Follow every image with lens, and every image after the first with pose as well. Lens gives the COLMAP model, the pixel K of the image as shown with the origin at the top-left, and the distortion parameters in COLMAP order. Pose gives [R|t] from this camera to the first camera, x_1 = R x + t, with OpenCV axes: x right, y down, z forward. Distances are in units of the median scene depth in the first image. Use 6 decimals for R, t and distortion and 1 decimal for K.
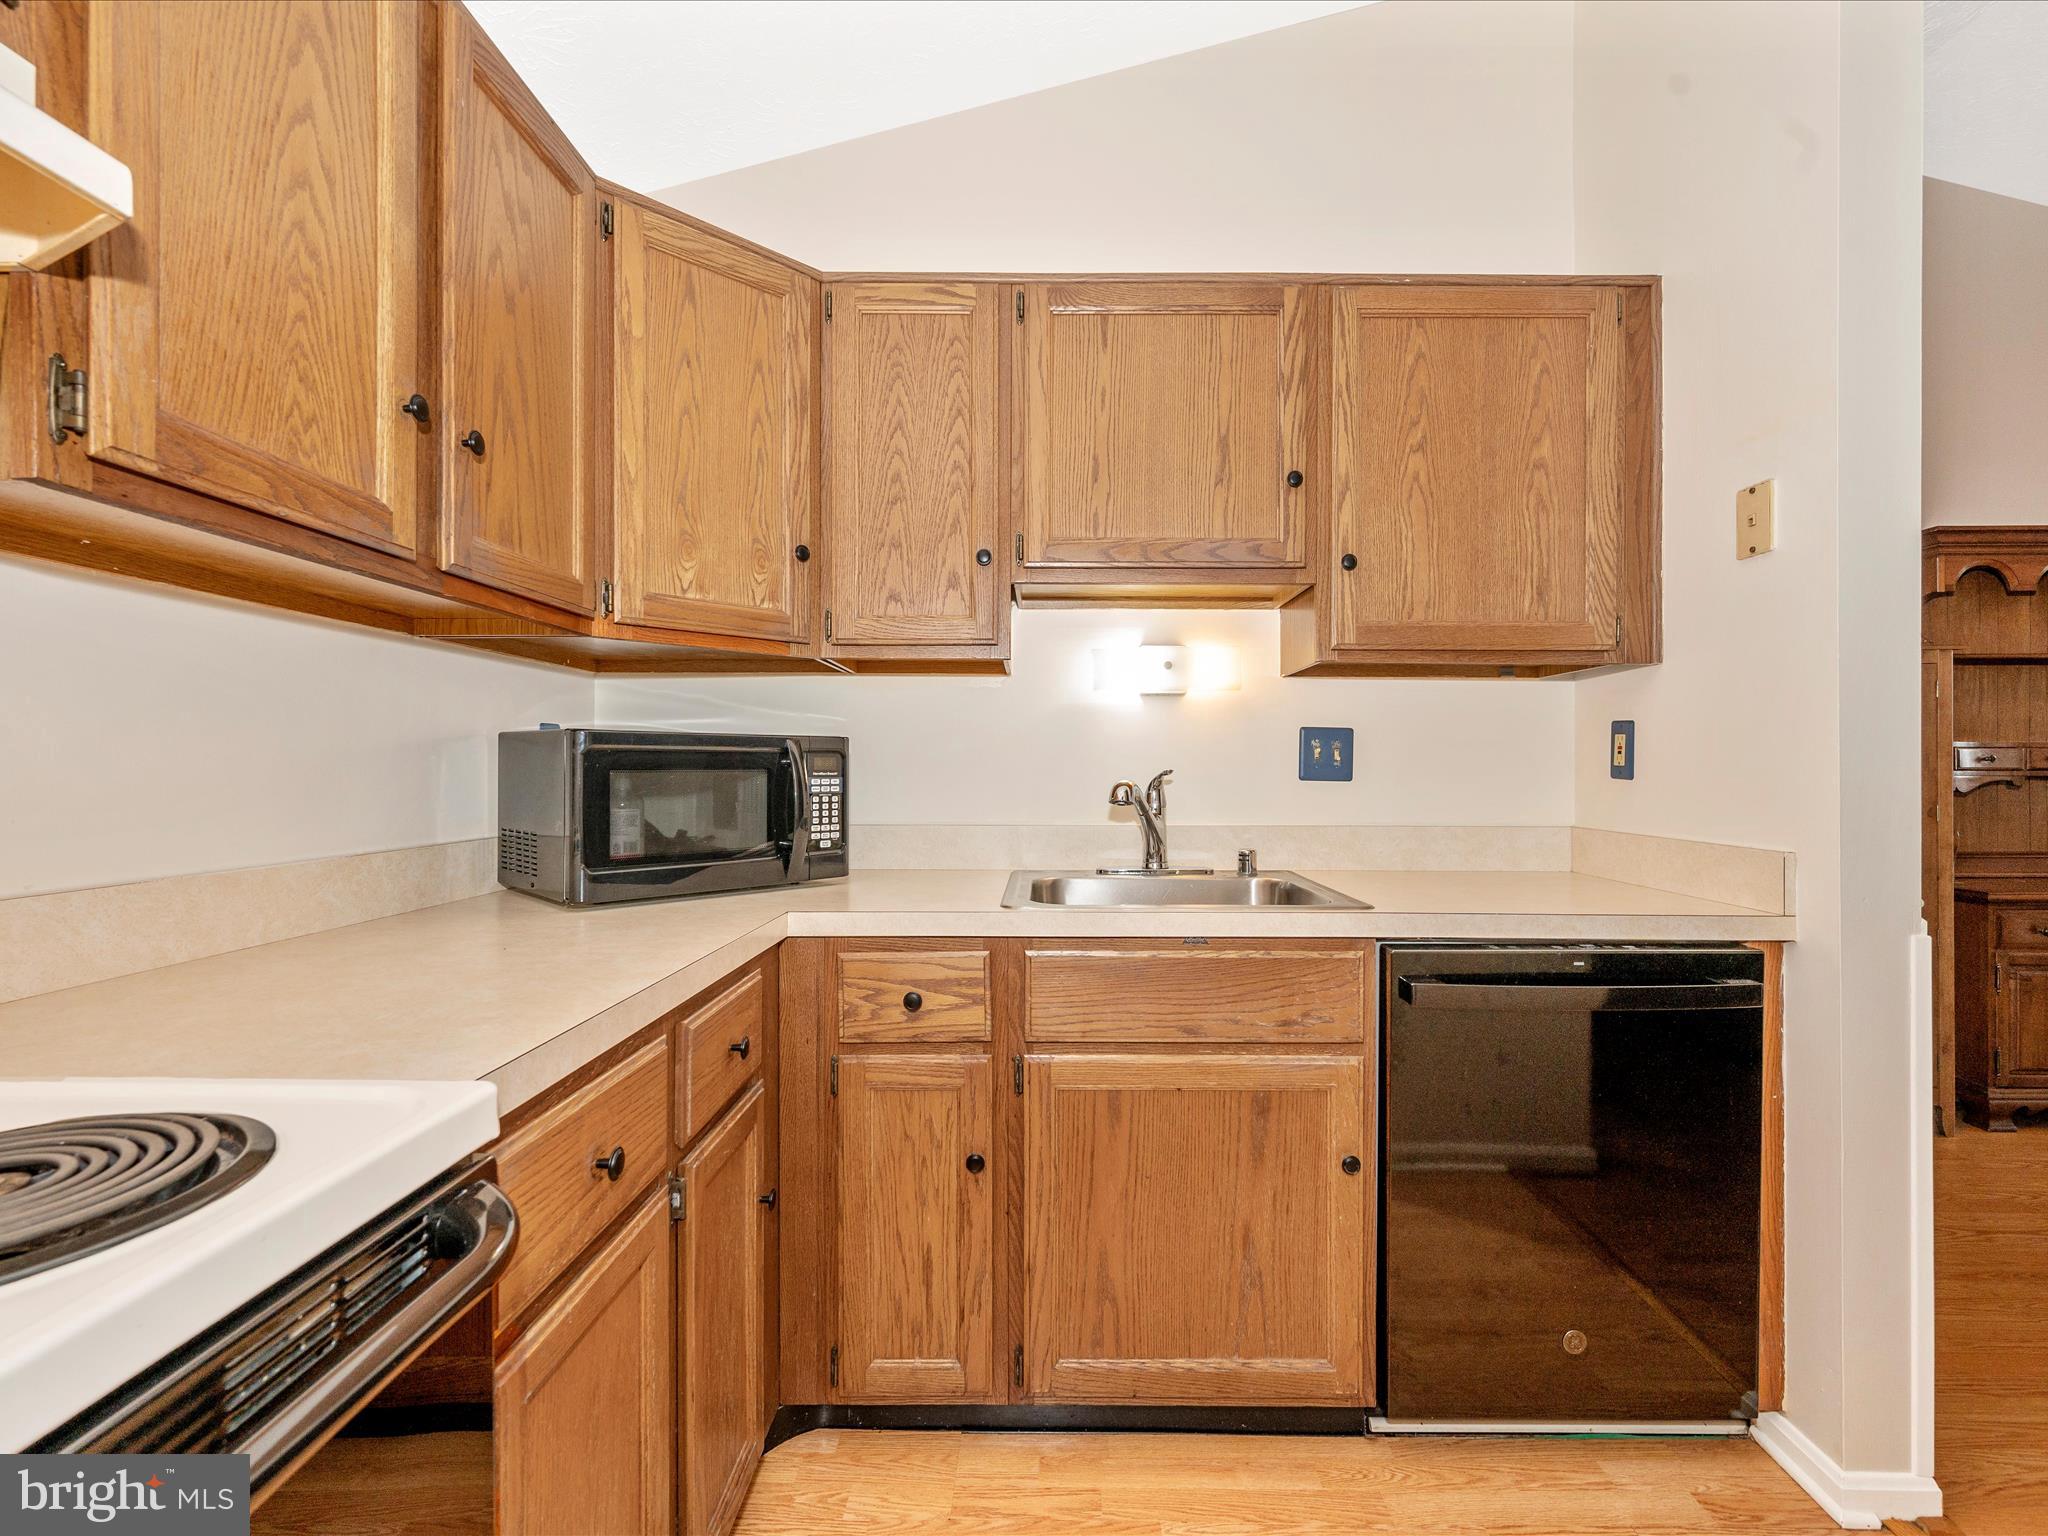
lens RADIAL K [[898.4, 0, 1022.1], [0, 898.4, 773.1], [0, 0, 1]] dist [0.001544, 0.000229]
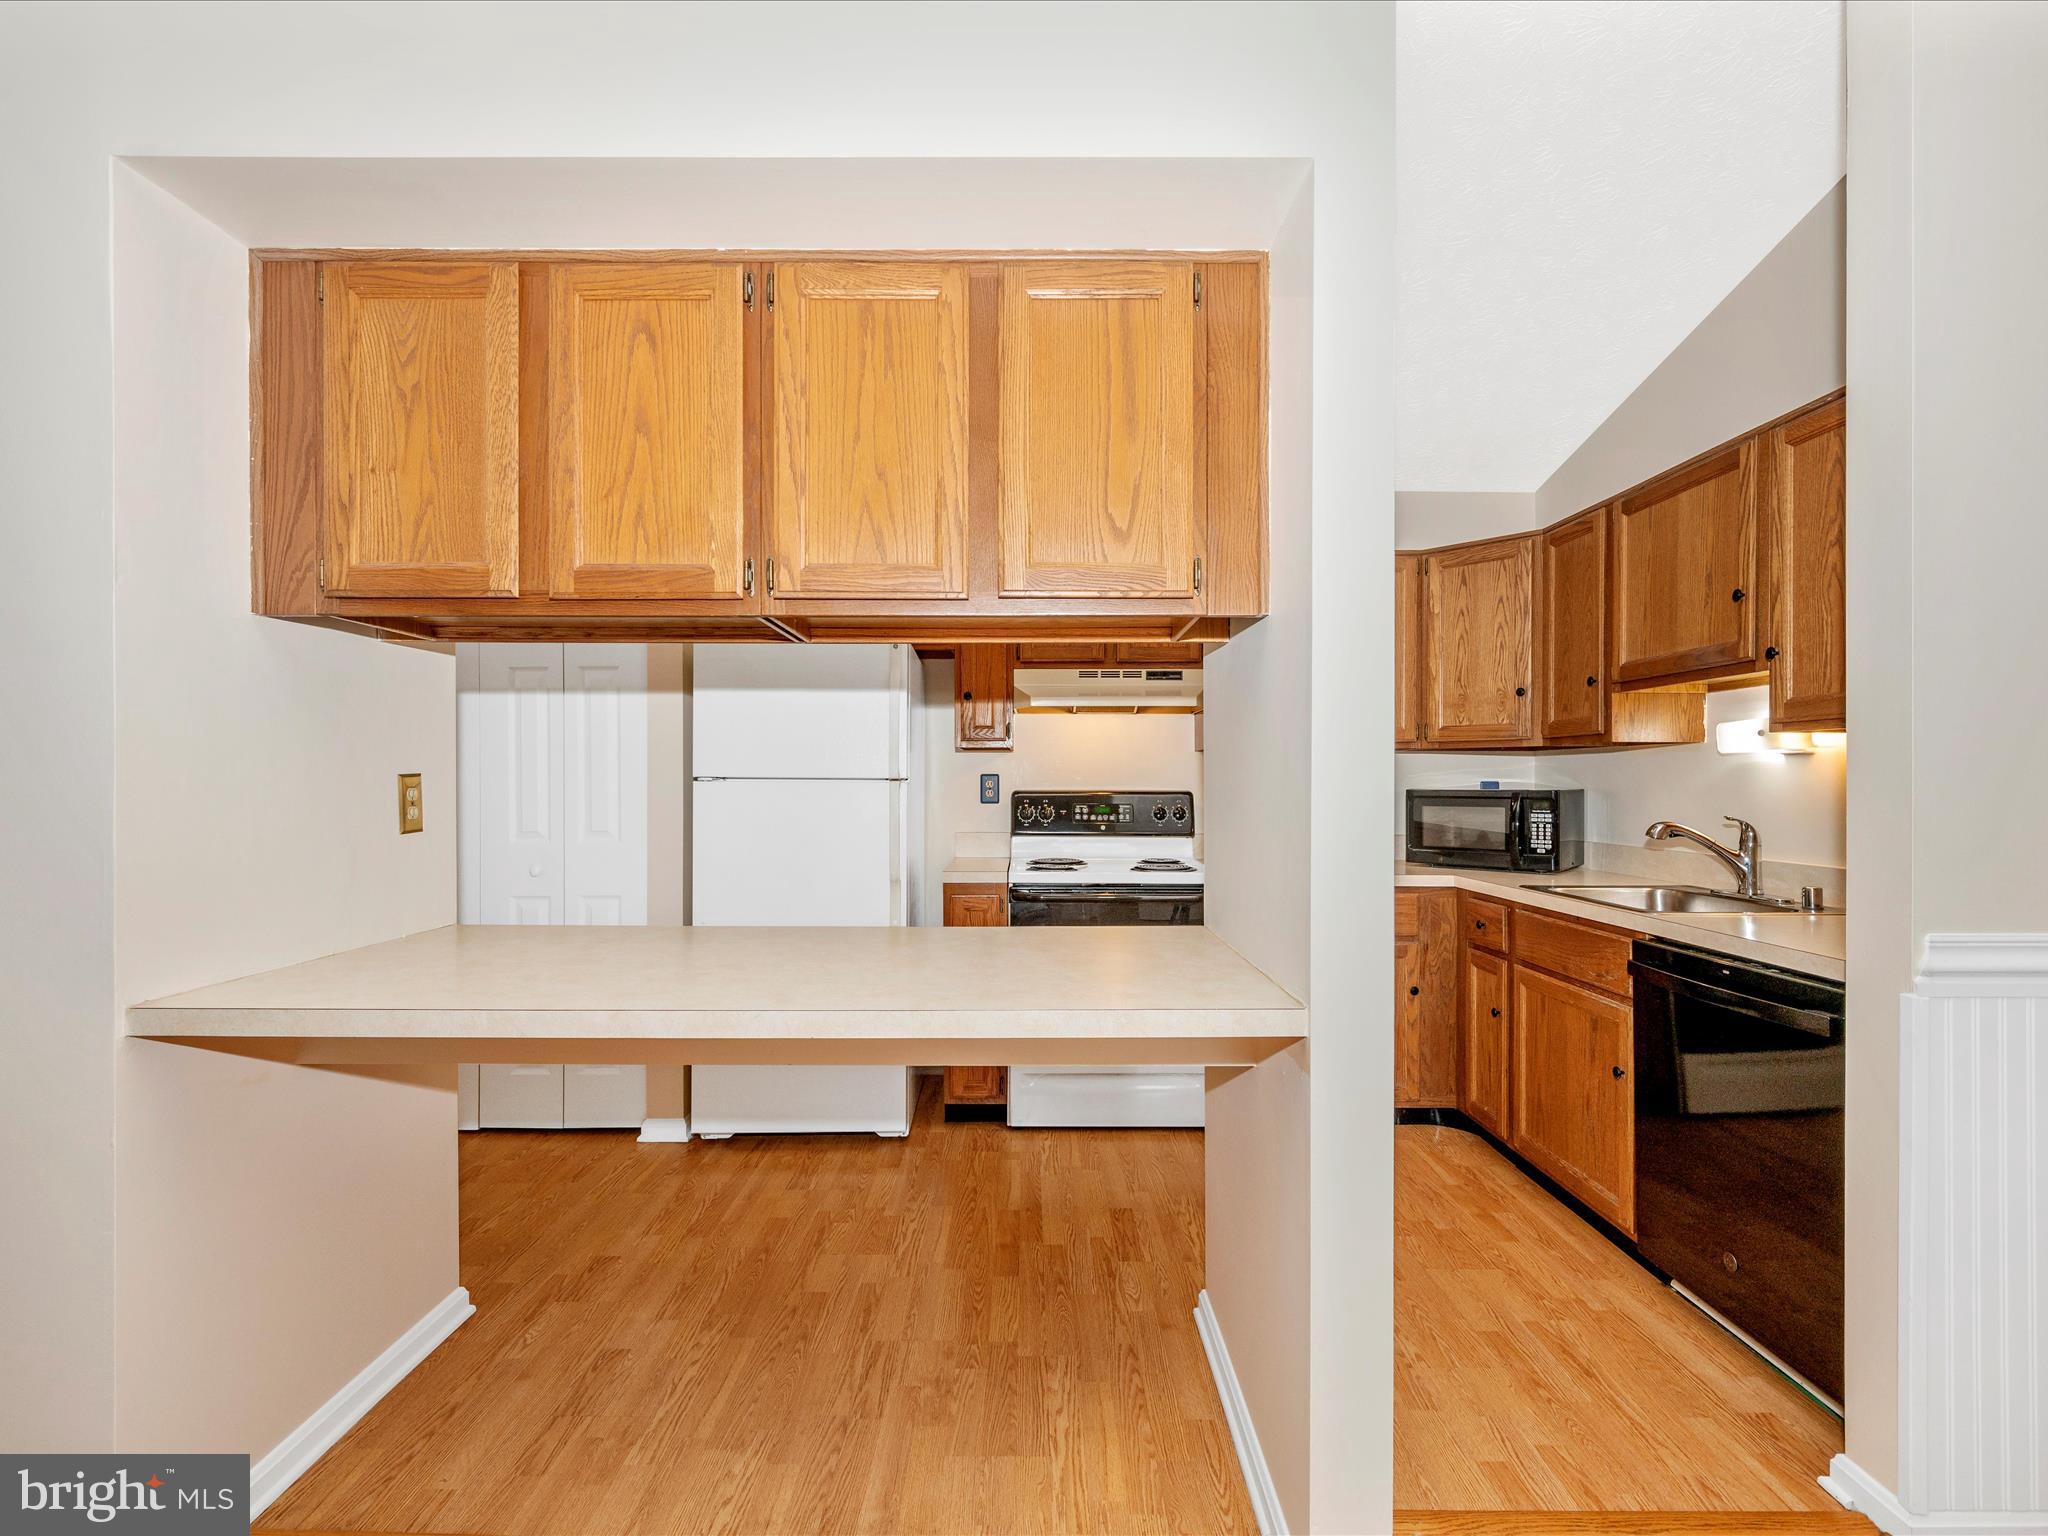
lens RADIAL K [[898.4, 0, 1022.1], [0, 898.4, 773.1], [0, 0, 1]] dist [0.001544, 0.000229]
pose [[0.001727, -0.011558, -0.999932, 1.570723], [-0.009439, 0.999888, -0.011574, -0.044782], [0.999954, 0.009458, 0.001618, -0.029859]]
